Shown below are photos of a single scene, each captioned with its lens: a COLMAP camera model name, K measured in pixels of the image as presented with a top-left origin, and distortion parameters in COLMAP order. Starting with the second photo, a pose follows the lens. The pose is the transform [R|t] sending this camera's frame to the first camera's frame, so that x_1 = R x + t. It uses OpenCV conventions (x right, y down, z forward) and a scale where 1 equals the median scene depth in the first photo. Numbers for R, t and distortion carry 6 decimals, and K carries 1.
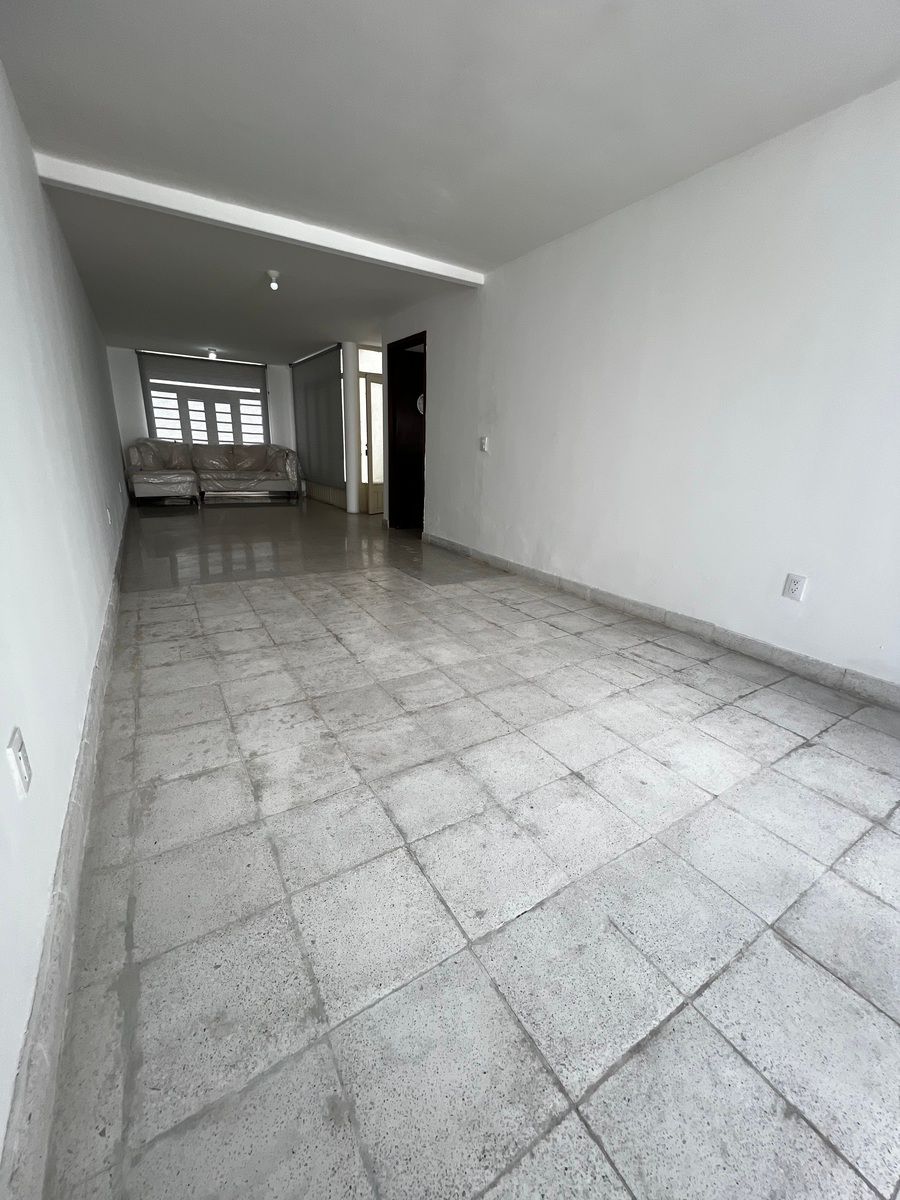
lens RADIAL K [[479.8, 0, 455.3], [0, 479.8, 598.5], [0, 0, 1]] dist [-0.003319, 0.000436]
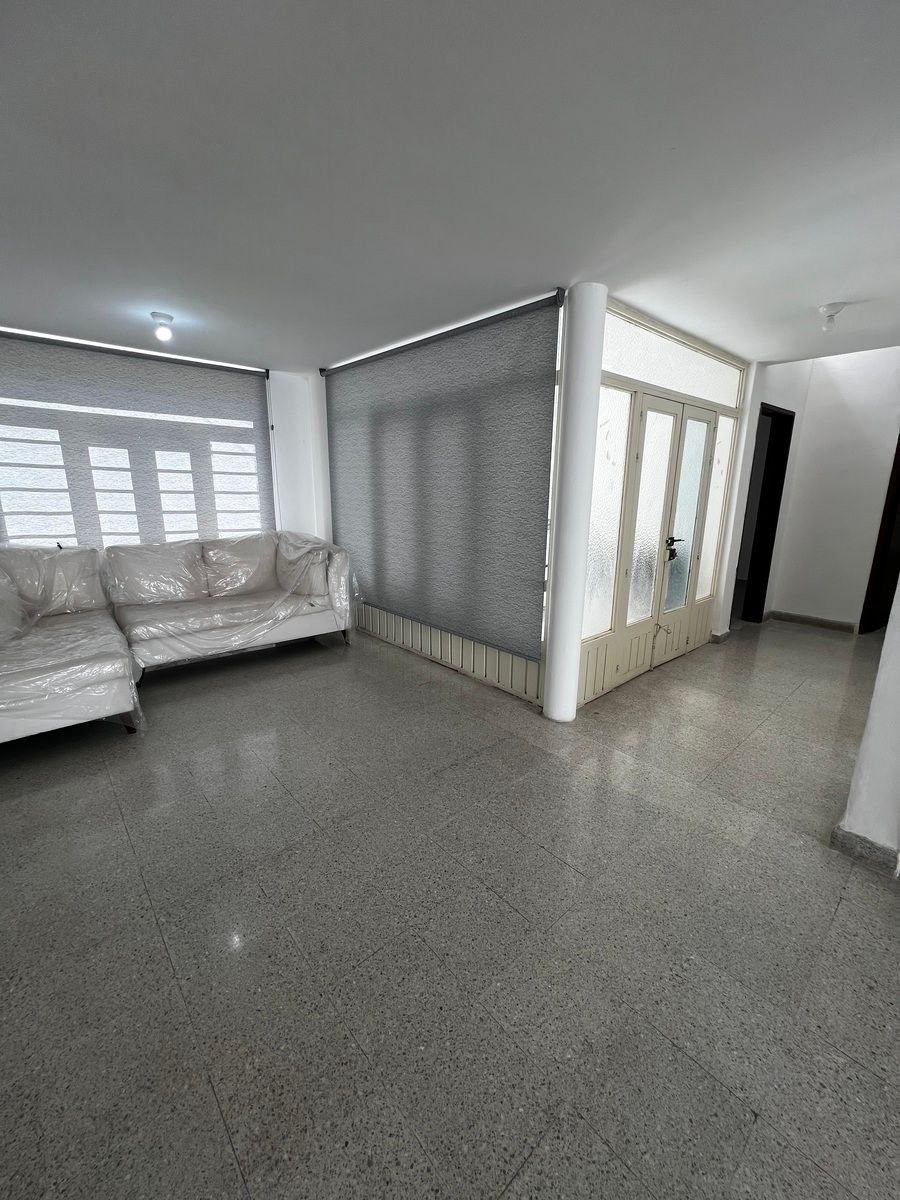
lens RADIAL K [[479.8, 0, 450.9], [0, 479.8, 599.2], [0, 0, 1]] dist [-0.003319, 0.000436]
pose [[0.983365, -0.067129, 0.168780, -0.313802], [0.078434, 0.995038, -0.061223, -0.220728], [-0.163832, 0.073442, 0.983751, 0.524365]]
